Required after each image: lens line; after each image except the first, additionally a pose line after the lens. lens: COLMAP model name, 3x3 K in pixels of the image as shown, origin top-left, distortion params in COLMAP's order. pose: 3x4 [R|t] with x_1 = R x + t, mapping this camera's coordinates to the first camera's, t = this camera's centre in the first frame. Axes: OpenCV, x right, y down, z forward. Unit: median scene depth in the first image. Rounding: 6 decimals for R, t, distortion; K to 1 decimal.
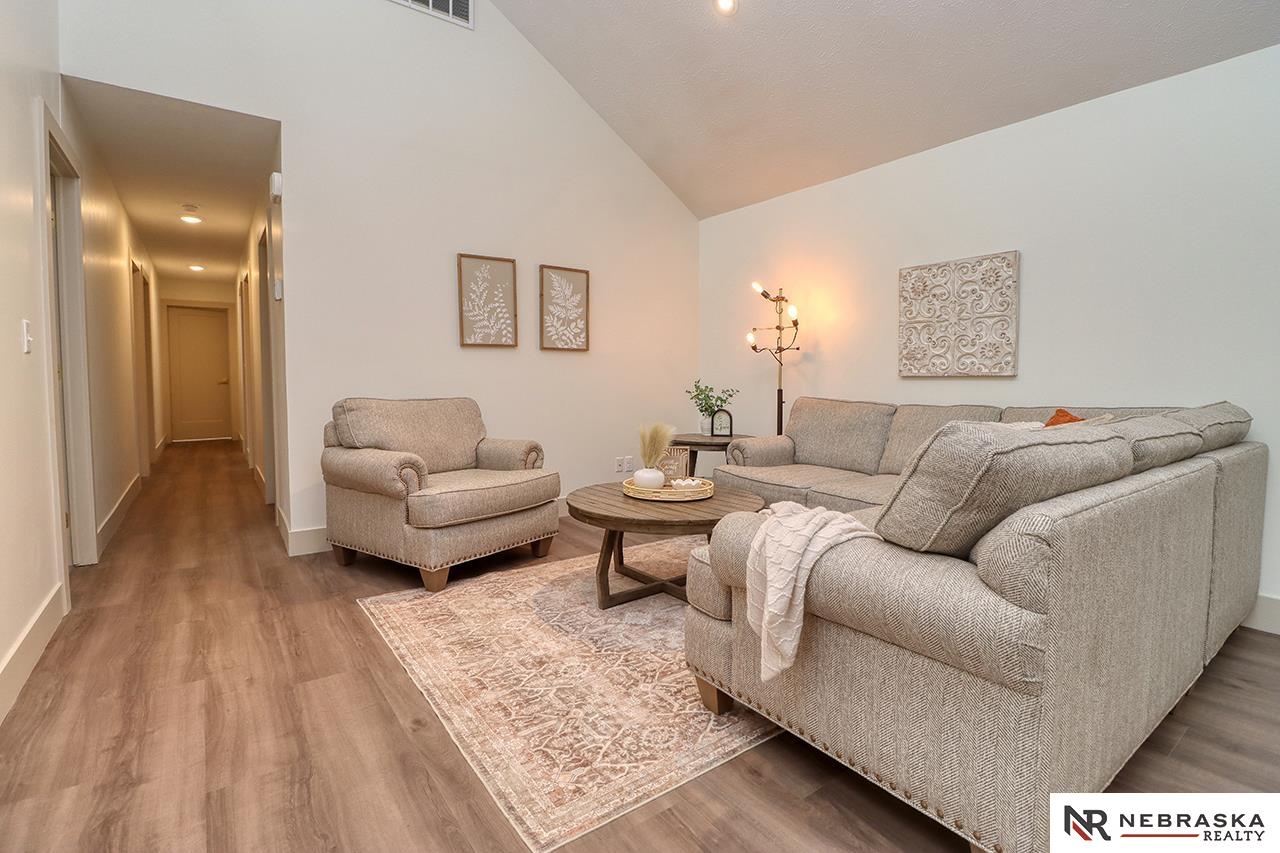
lens RADIAL K [[591.5, 0, 640.4], [0, 591.5, 412.8], [0, 0, 1]] dist [-0.006823, -0.009230]
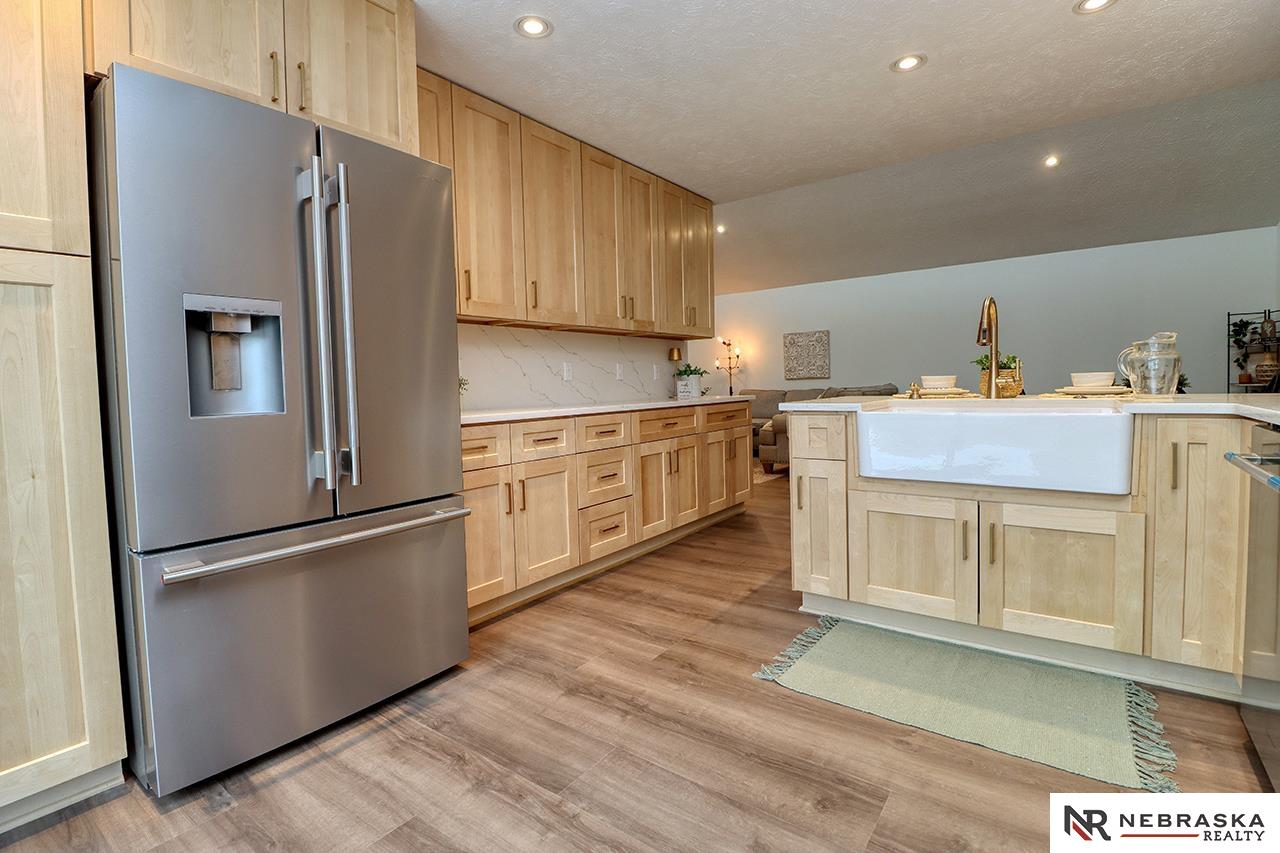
lens RADIAL K [[591.5, 0, 643.1], [0, 591.5, 420.7], [0, 0, 1]] dist [-0.006823, -0.009230]
pose [[0.952507, -0.050668, 0.300272, -1.074705], [0.050786, 0.998682, 0.007420, 0.076624], [-0.300253, 0.008182, 0.953825, -1.419961]]
